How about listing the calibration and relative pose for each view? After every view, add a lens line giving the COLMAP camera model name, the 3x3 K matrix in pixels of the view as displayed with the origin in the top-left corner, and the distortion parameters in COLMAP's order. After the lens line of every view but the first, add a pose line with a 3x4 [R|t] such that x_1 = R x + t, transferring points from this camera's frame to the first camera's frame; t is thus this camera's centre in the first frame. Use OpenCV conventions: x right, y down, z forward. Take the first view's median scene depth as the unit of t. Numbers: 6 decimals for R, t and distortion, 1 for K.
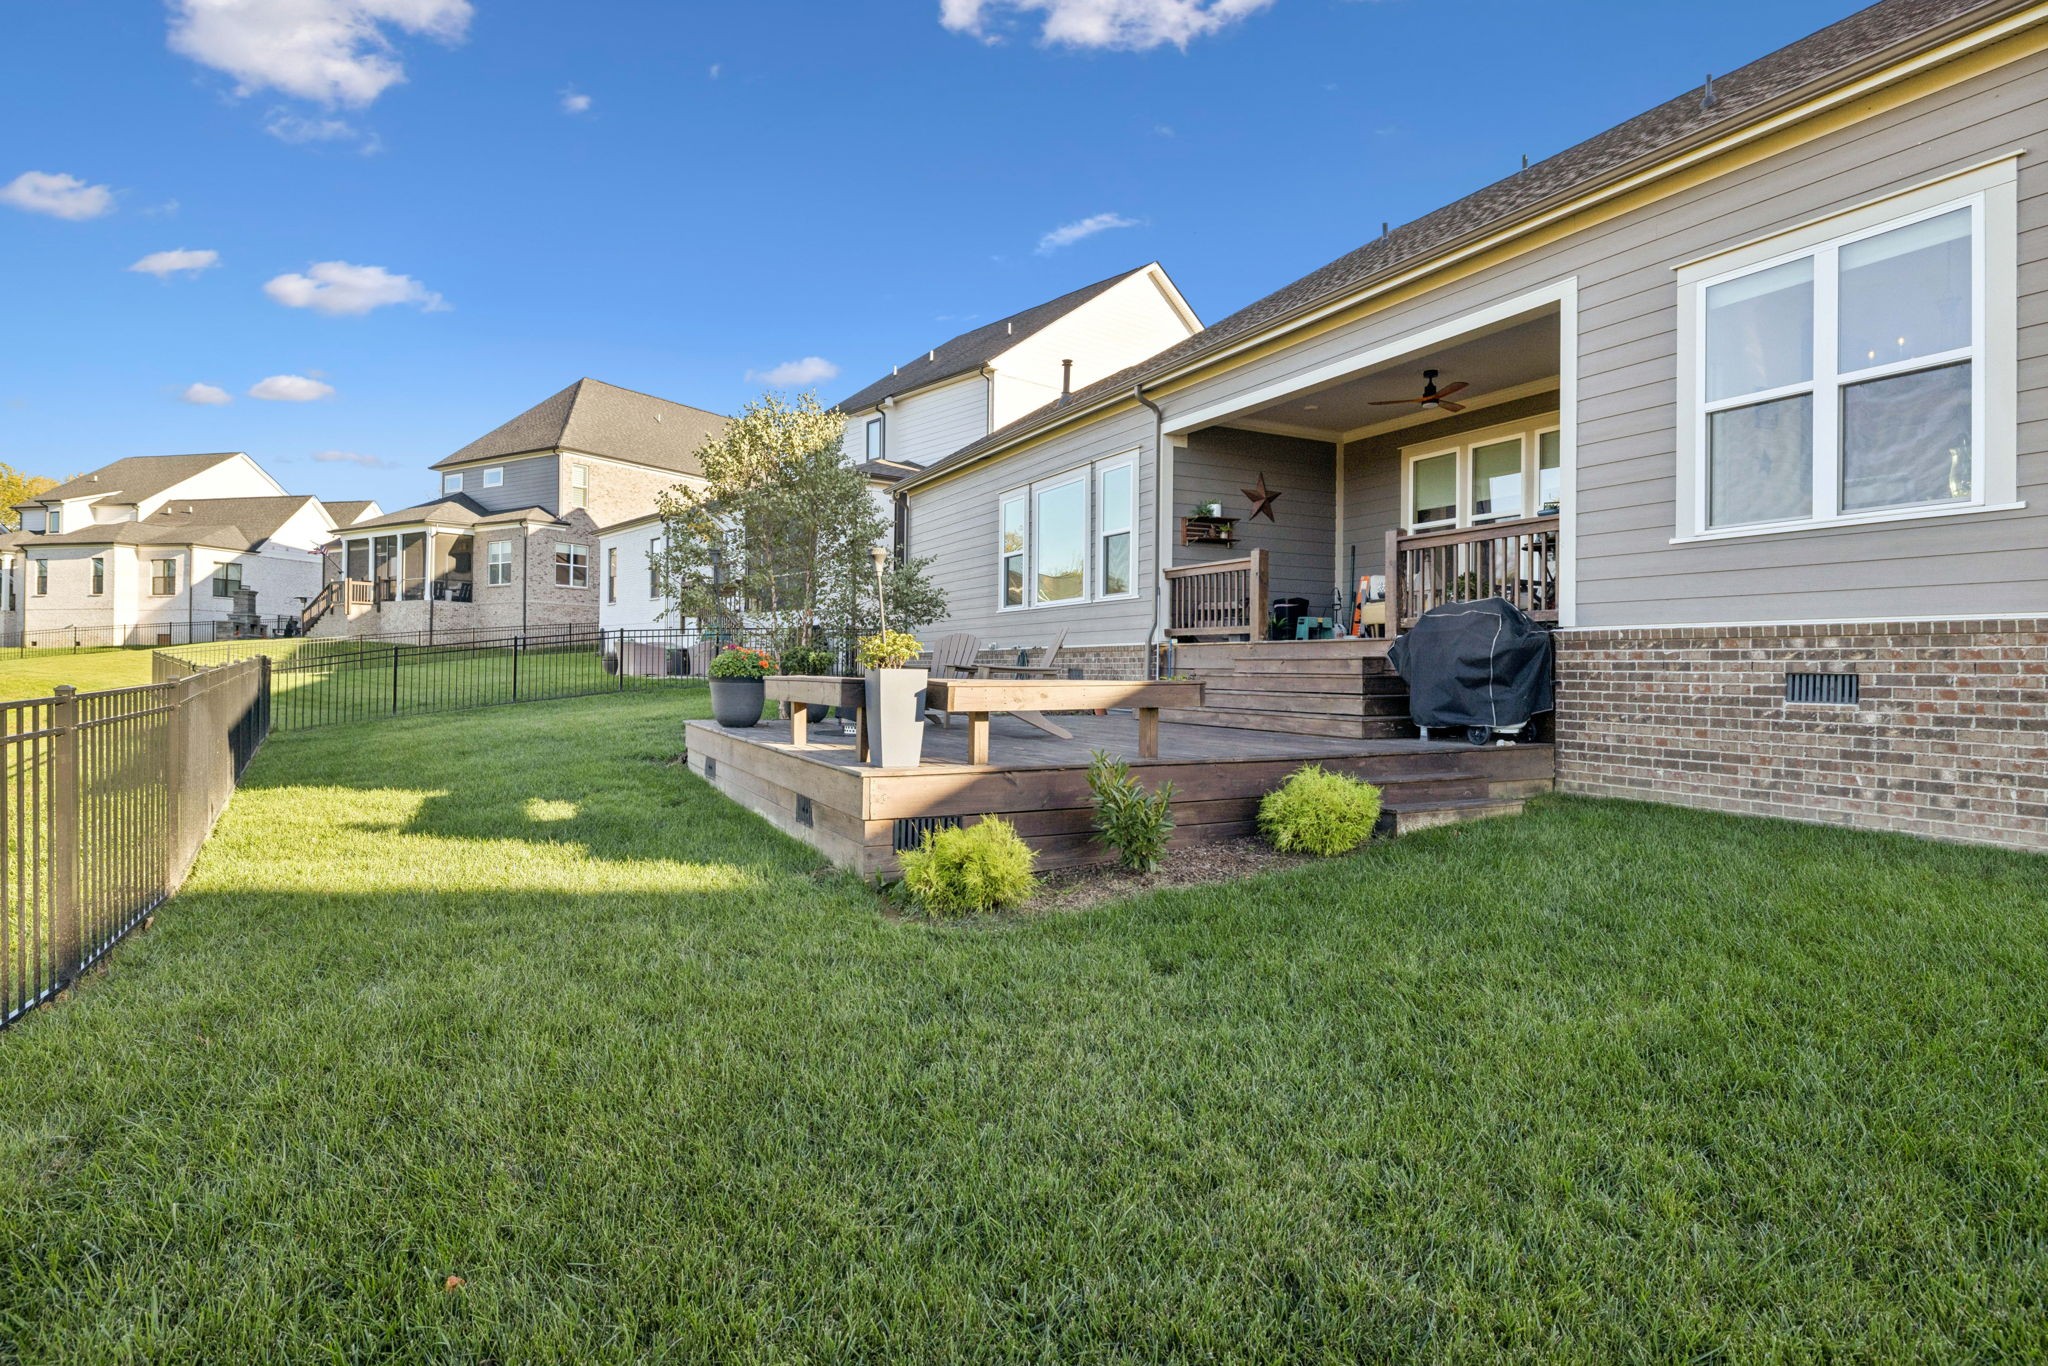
lens RADIAL K [[1000.3, 0, 1024.0], [0, 1000.3, 683.0], [0, 0, 1]] dist [-0.000767, 0.000547]
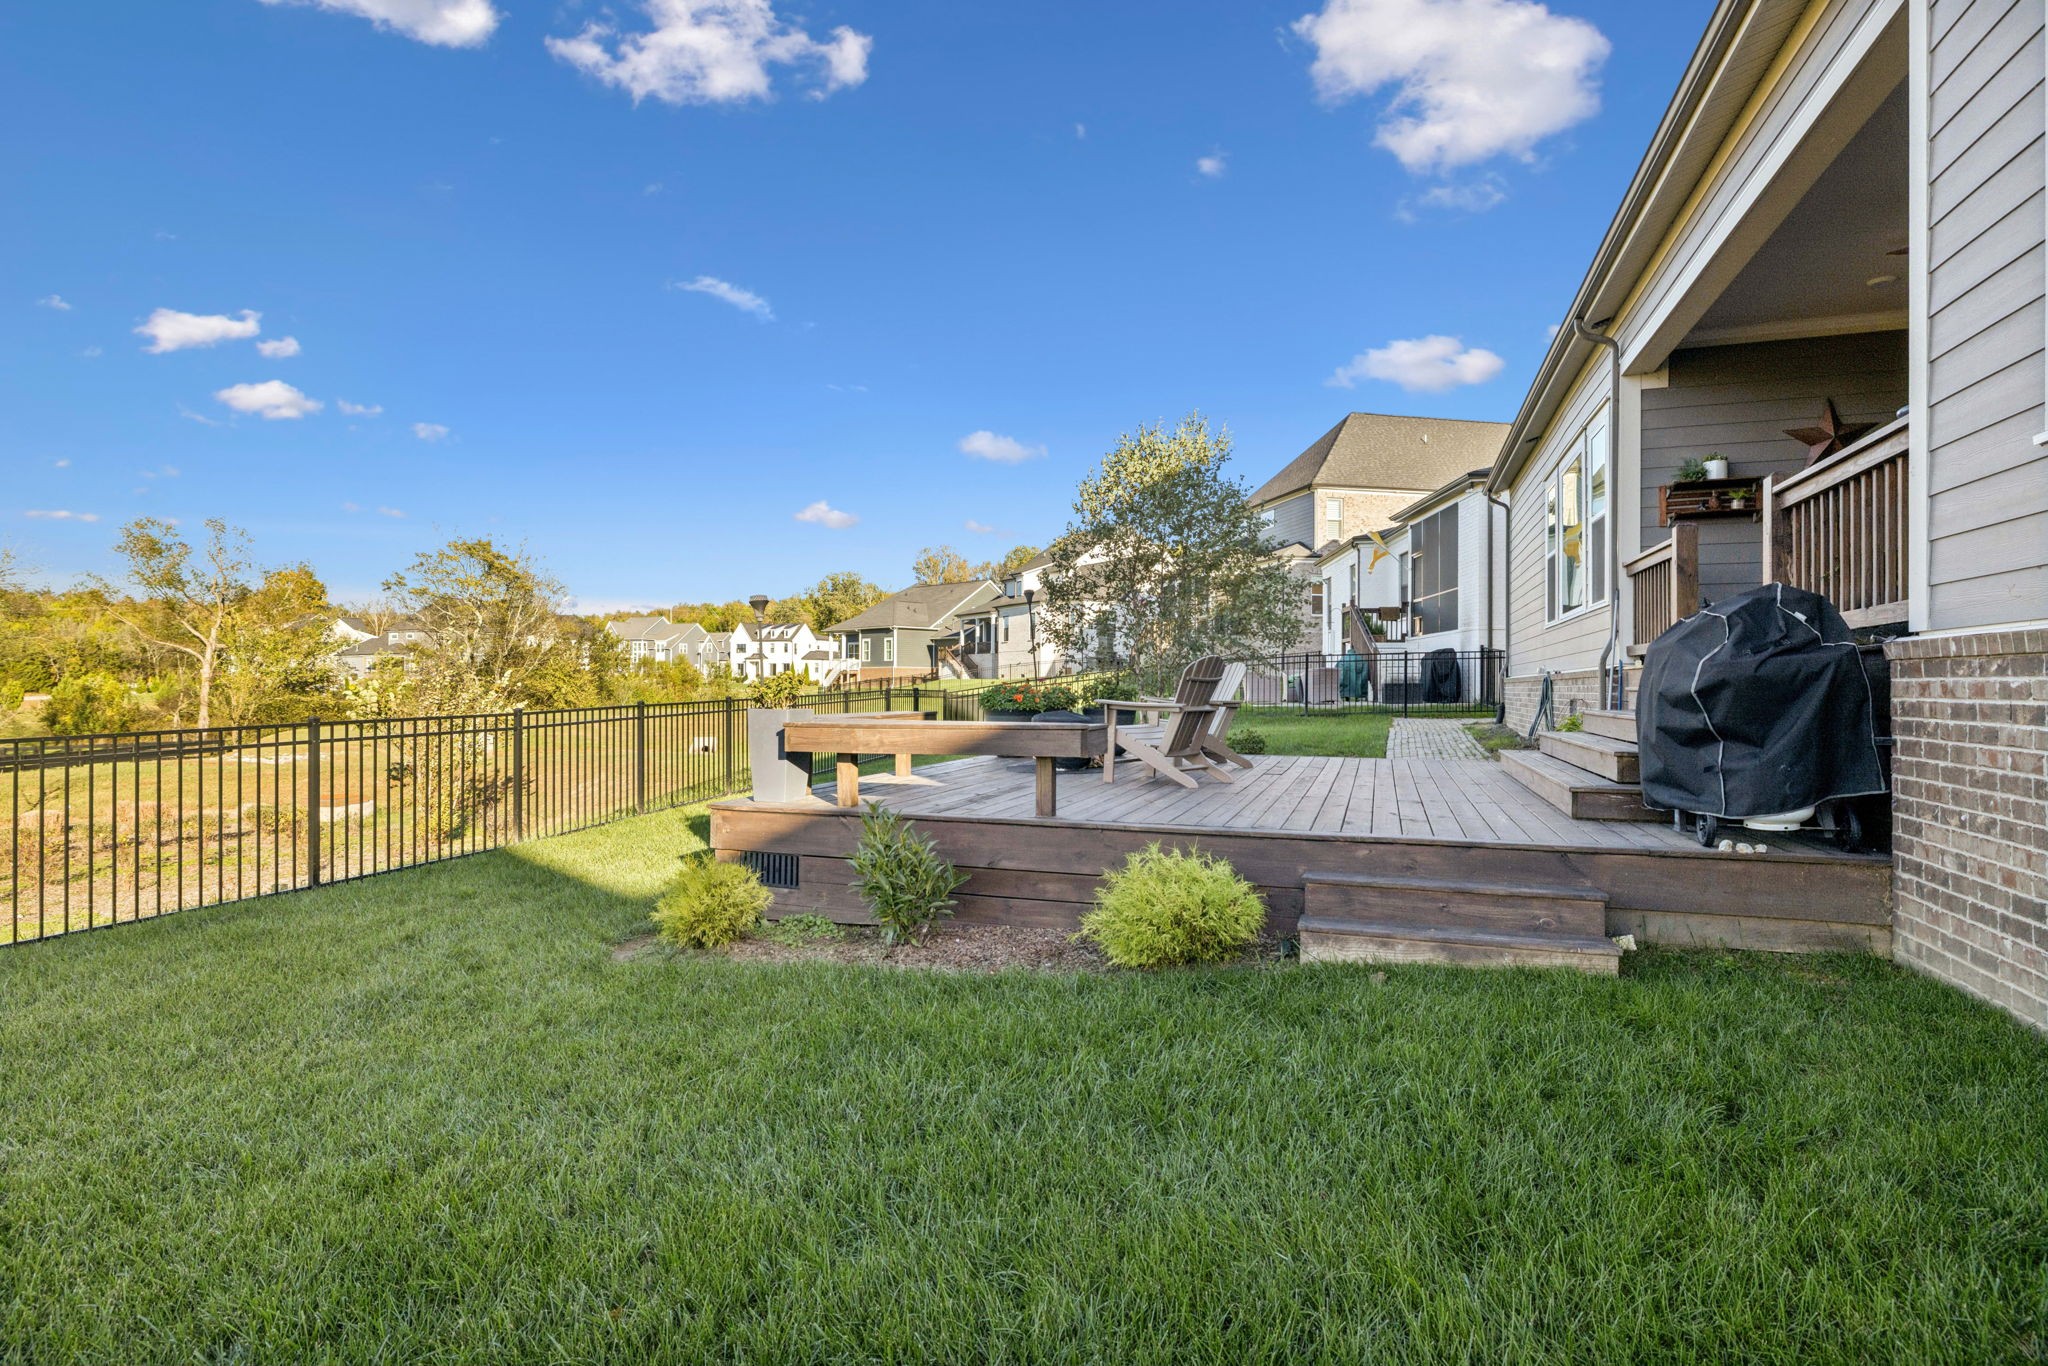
lens RADIAL K [[1000.3, 0, 1024.0], [0, 1000.3, 683.0], [0, 0, 1]] dist [-0.000767, 0.000547]
pose [[0.702771, -0.009718, -0.711350, 0.579283], [-0.006699, 0.999772, -0.020276, -0.016554], [0.711385, 0.019014, 0.702545, 0.315739]]
